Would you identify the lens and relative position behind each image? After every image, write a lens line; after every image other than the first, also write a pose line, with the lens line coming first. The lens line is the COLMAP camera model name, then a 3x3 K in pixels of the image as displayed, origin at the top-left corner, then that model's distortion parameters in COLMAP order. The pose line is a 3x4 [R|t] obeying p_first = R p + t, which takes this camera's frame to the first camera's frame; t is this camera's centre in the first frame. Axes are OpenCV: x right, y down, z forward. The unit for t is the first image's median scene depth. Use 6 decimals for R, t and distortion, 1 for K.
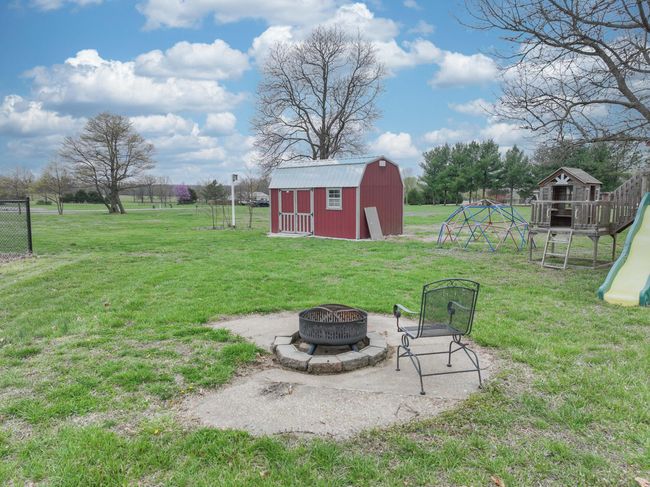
lens RADIAL K [[456.7, 0, 325.4], [0, 456.7, 239.9], [0, 0, 1]] dist [0.002212, -0.000669]
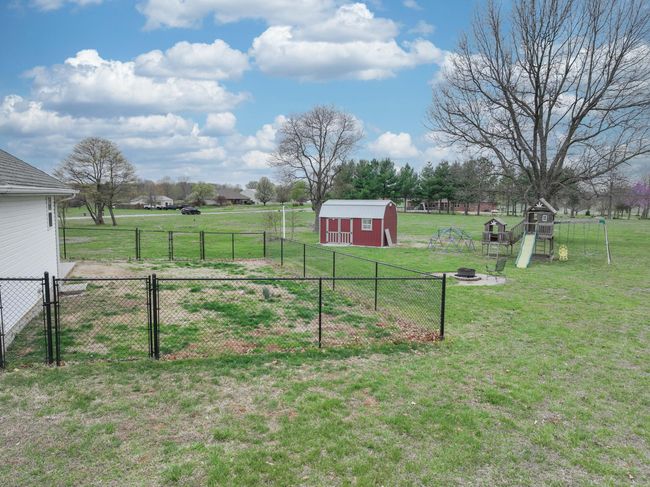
lens RADIAL K [[456.7, 0, 325.4], [0, 456.7, 246.1], [0, 0, 1]] dist [0.002212, -0.000669]
pose [[0.966393, -0.022009, 0.256125, -0.569031], [0.018718, 0.999708, 0.015280, -0.033512], [-0.256387, -0.009972, 0.966523, -0.663104]]
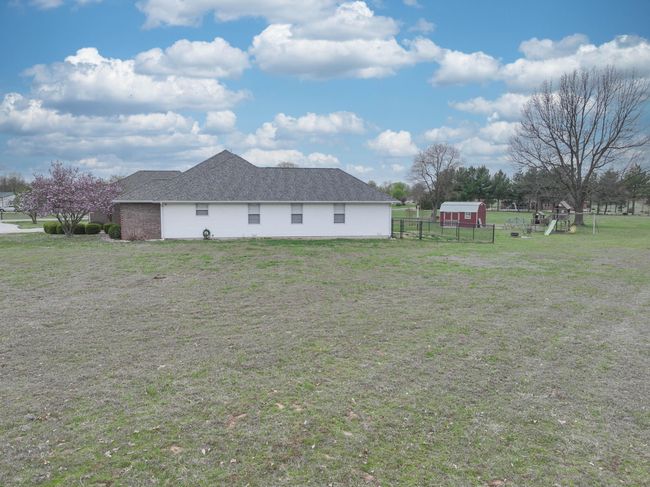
lens RADIAL K [[456.7, 0, 326.2], [0, 456.7, 242.5], [0, 0, 1]] dist [0.002212, -0.000669]
pose [[0.998053, -0.001875, 0.062340, -1.117748], [0.001464, 0.999977, 0.006639, 0.072040], [-0.062351, -0.006535, 0.998033, -2.048299]]
